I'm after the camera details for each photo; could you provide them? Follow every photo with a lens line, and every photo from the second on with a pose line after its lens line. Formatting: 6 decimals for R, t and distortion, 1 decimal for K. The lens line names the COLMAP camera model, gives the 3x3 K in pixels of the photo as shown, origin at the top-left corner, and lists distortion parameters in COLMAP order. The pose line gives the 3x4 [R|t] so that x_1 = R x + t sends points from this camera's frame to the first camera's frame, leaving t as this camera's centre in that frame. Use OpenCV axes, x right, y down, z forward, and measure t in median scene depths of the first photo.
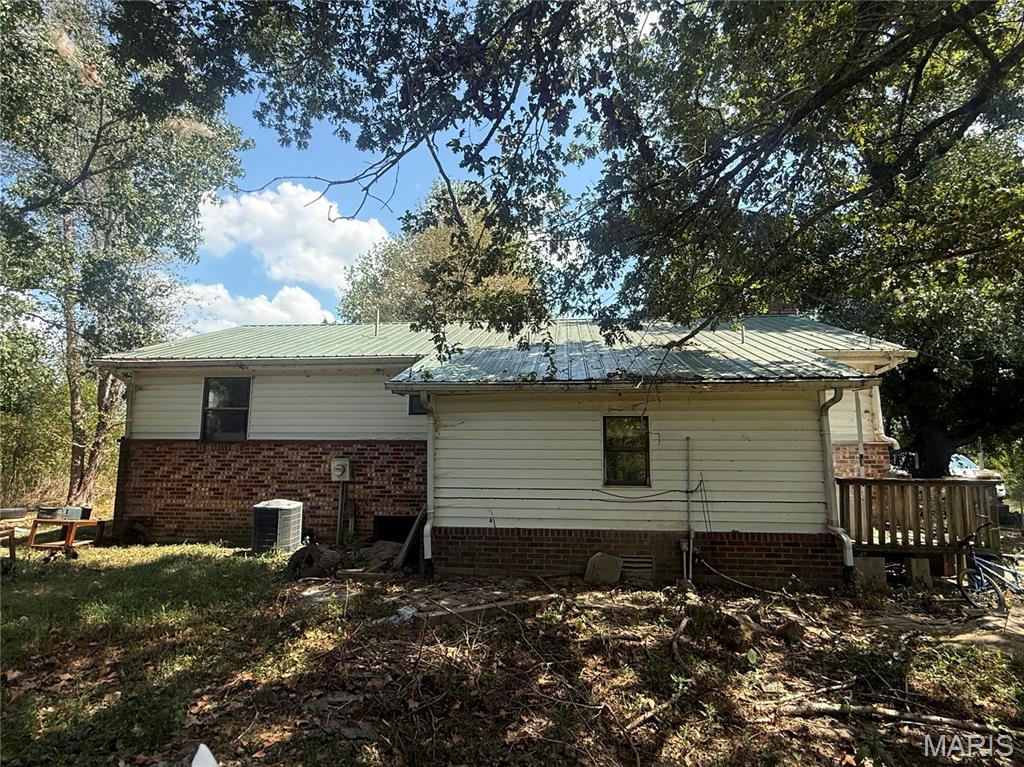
lens RADIAL K [[517.1, 0, 512.0], [0, 517.1, 383.5], [0, 0, 1]] dist [-0.001170, -0.000066]
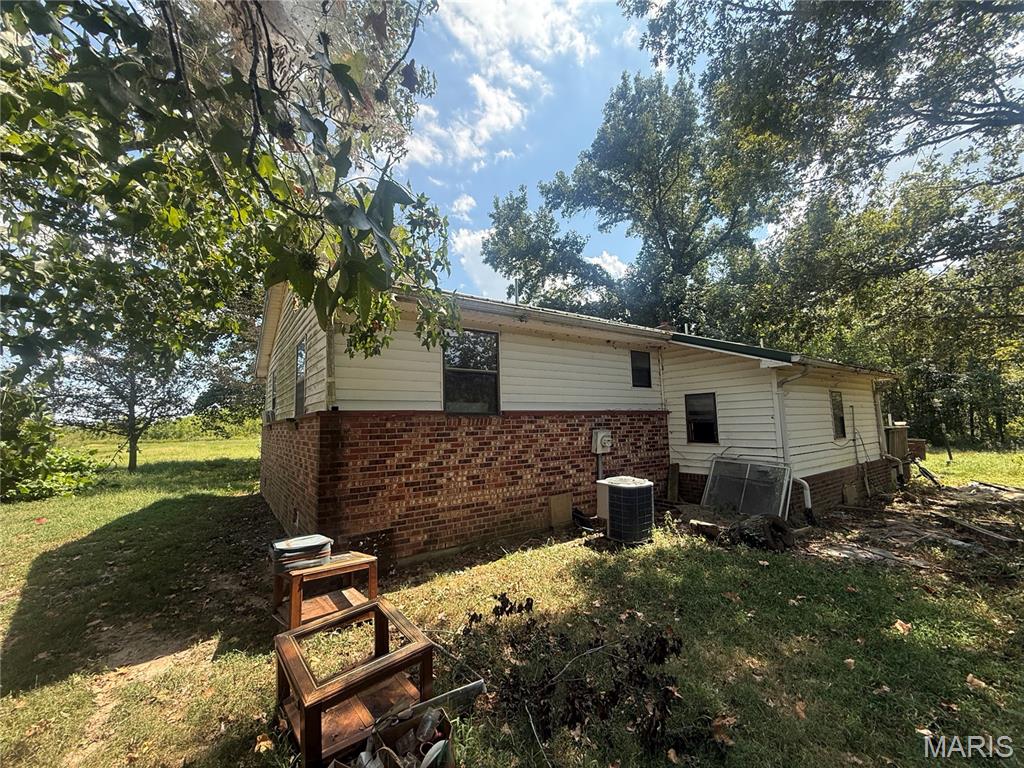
lens RADIAL K [[410.9, 0, 512.0], [0, 410.9, 384.0], [0, 0, 1]] dist [0.000483, -0.000033]
pose [[0.759943, 0.039380, 0.648796, -0.928197], [-0.055961, 0.998421, 0.004947, 0.064865], [-0.647576, -0.040067, 0.760947, 0.521451]]
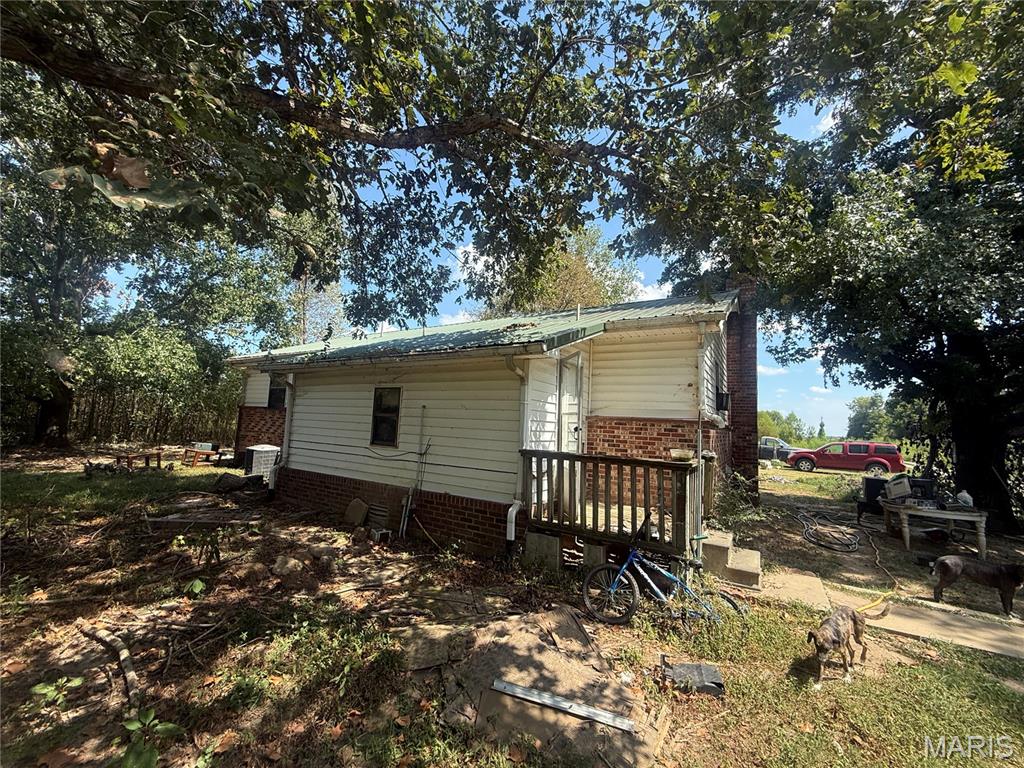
lens RADIAL K [[410.9, 0, 512.0], [0, 410.9, 384.0], [0, 0, 1]] dist [0.000483, -0.000033]
pose [[0.896945, -0.009588, -0.442039, 0.645433], [0.020240, 0.999607, 0.019388, 0.030747], [0.441680, -0.026337, 0.896786, 0.204143]]
